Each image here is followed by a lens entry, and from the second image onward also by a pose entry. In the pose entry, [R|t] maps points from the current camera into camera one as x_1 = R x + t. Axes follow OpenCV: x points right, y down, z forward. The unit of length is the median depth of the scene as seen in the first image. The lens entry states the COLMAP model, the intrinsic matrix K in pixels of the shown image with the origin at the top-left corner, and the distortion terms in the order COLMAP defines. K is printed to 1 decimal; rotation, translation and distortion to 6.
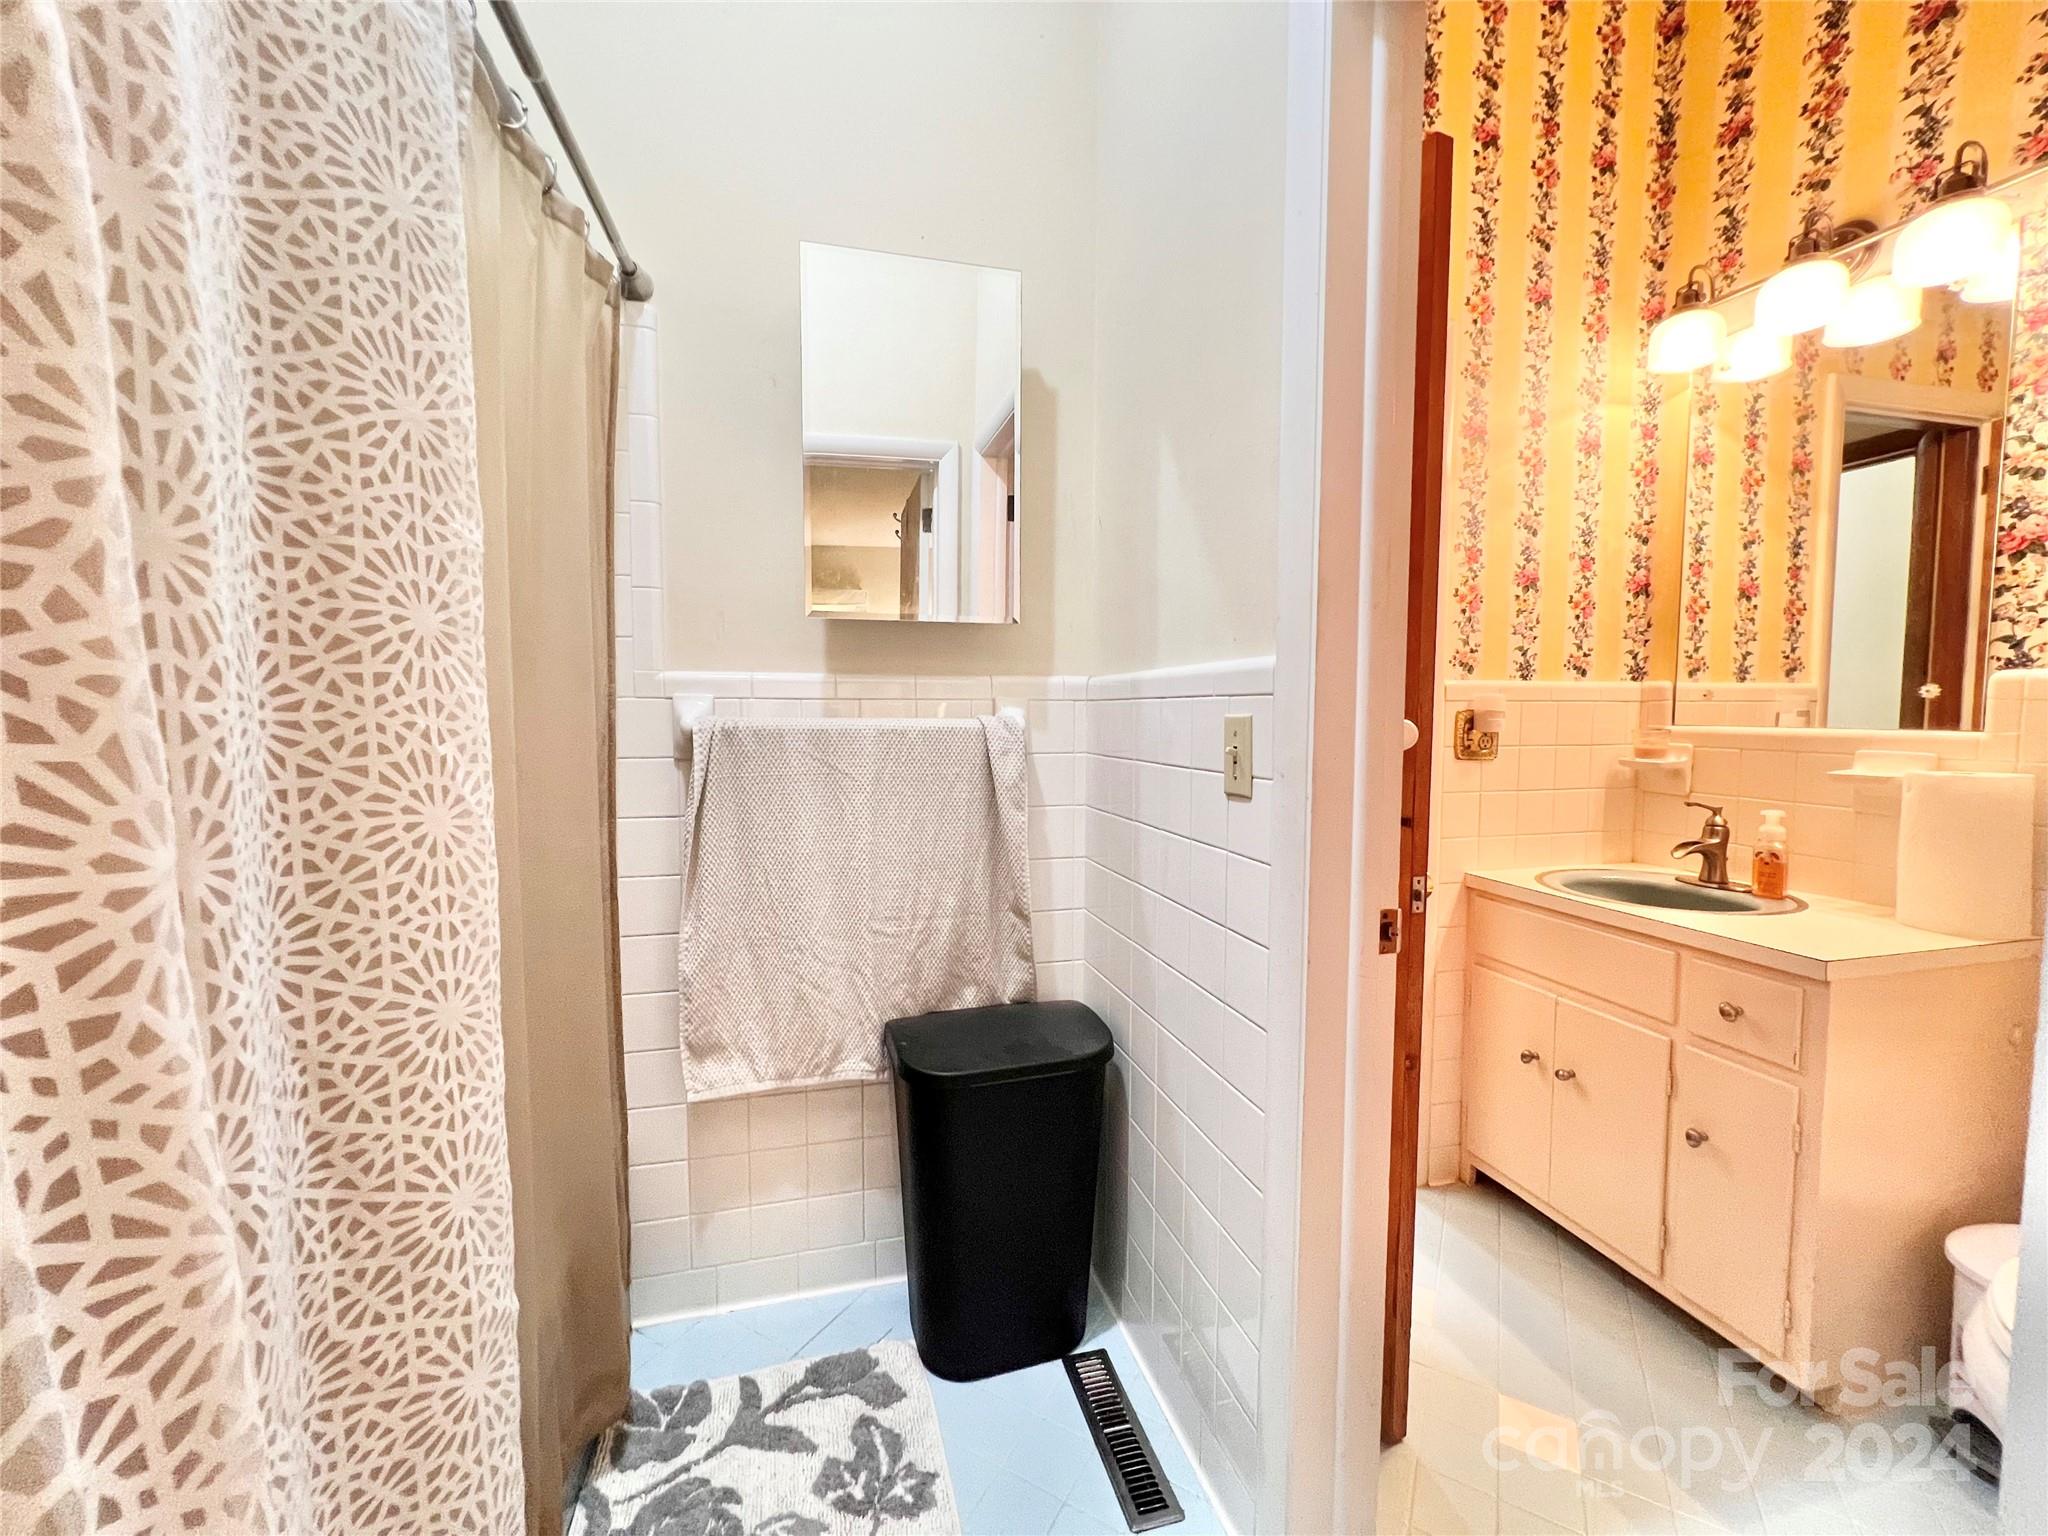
lens RADIAL K [[824.1, 0, 1016.8], [0, 824.1, 761.8], [0, 0, 1]] dist [-0.005047, 0.001411]
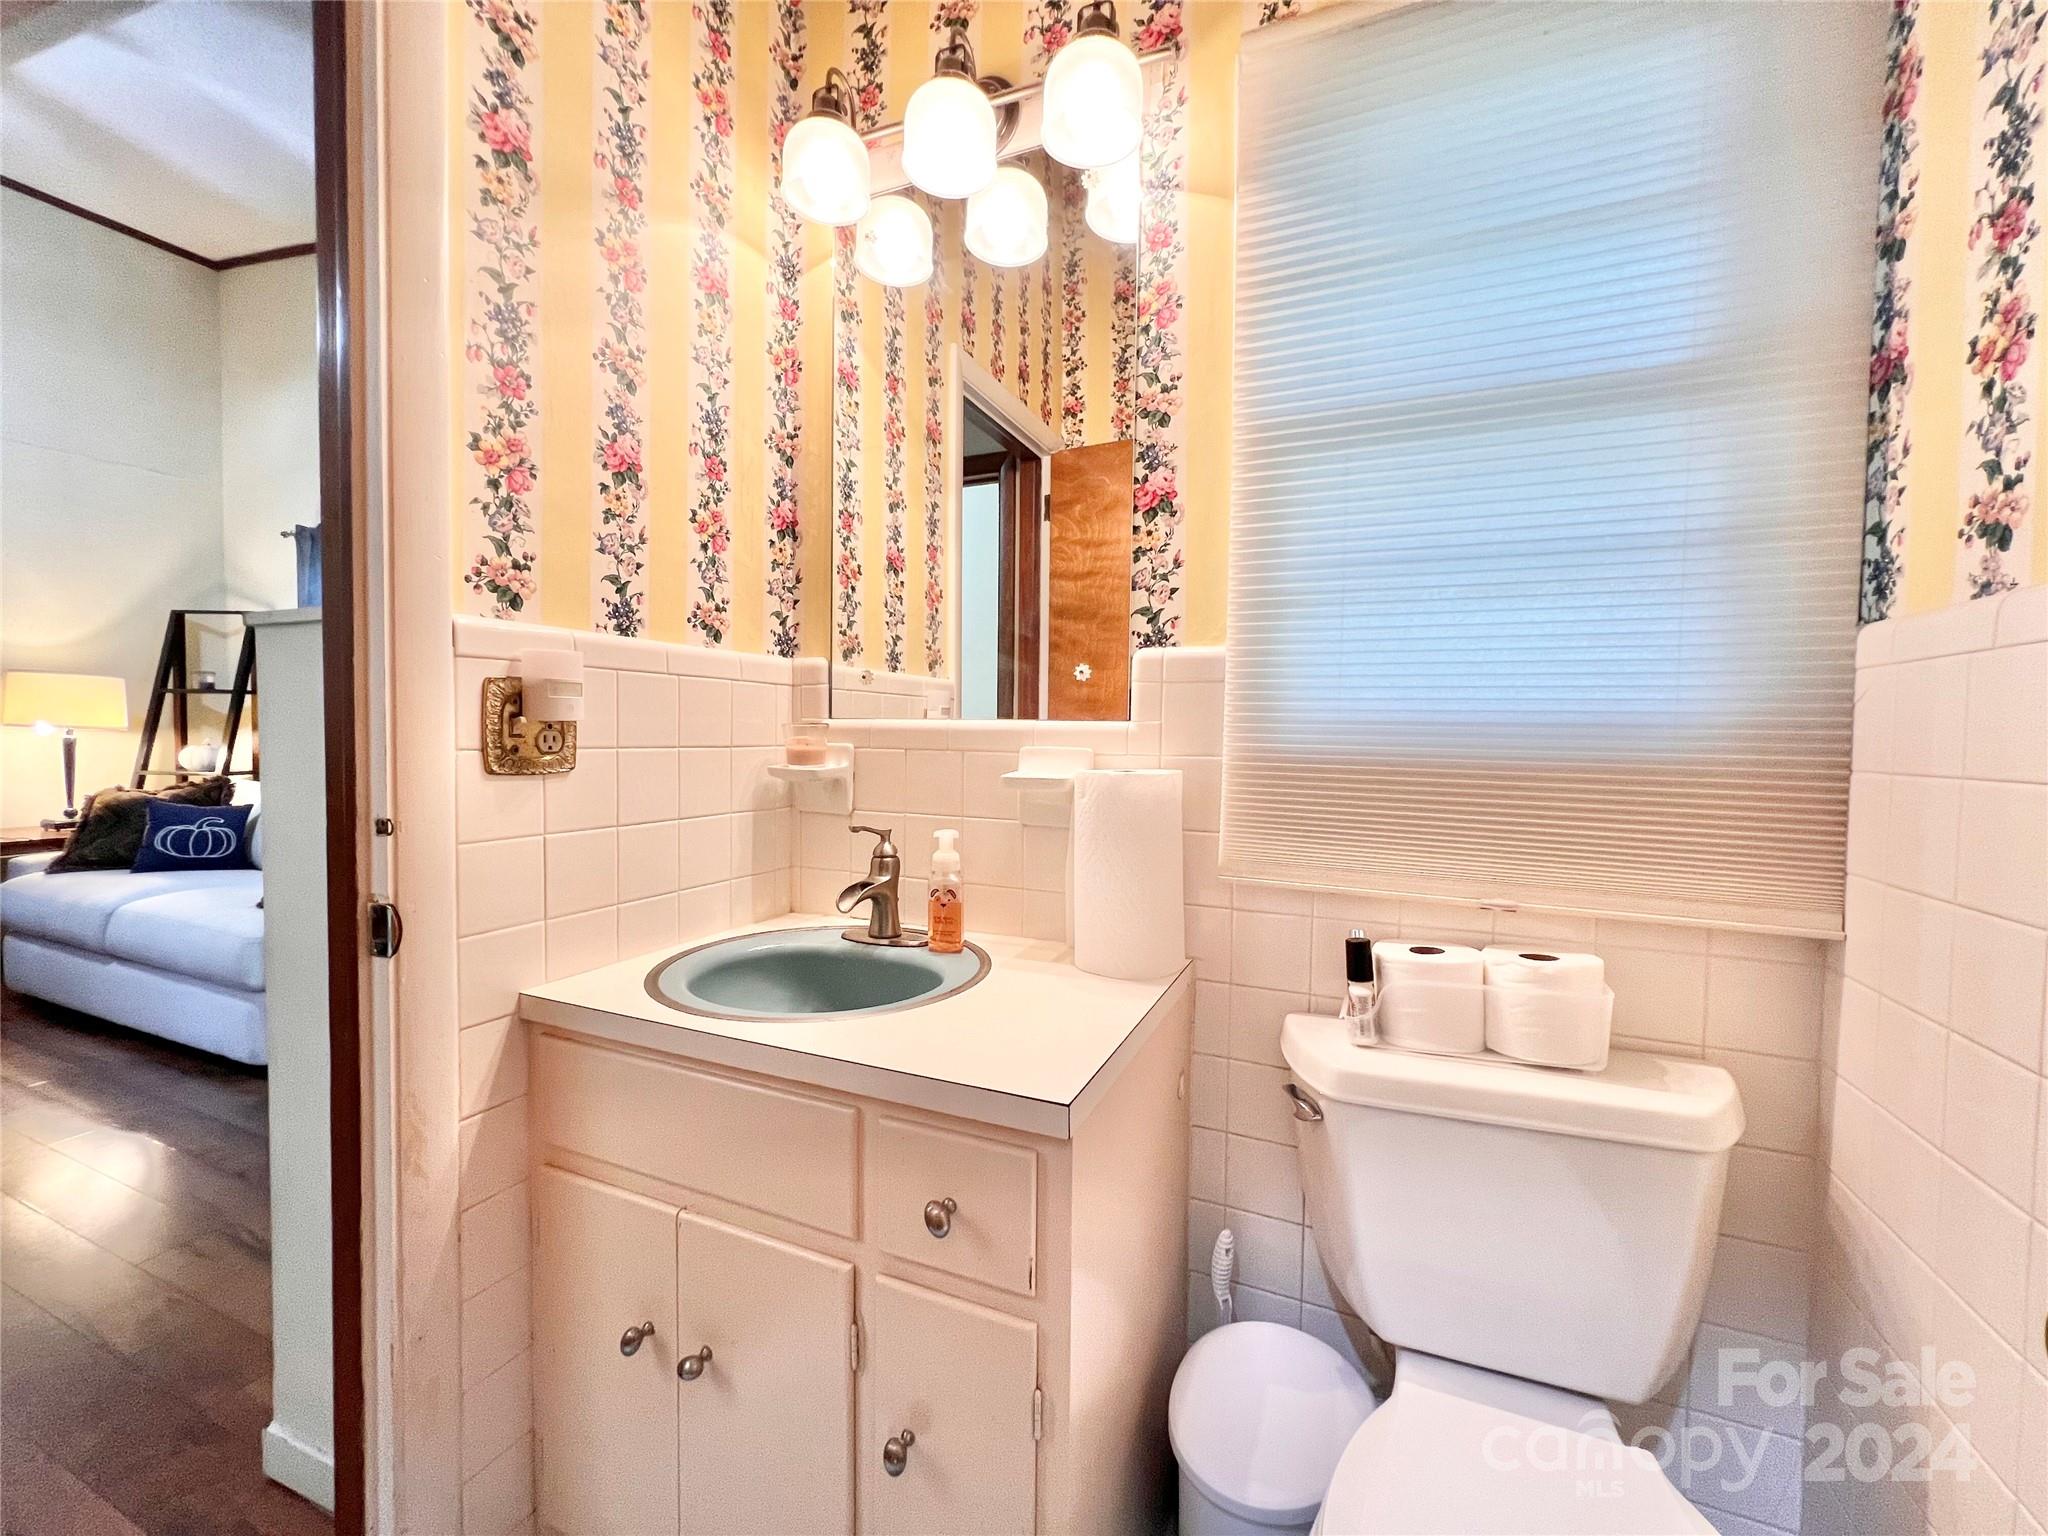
lens RADIAL K [[824.1, 0, 1021.0], [0, 824.1, 763.5], [0, 0, 1]] dist [-0.005047, 0.001411]
pose [[0.614833, -0.020925, 0.788380, 0.338276], [0.037349, 0.999299, -0.002604, 0.003750], [-0.787773, 0.031046, 0.615183, 0.434473]]
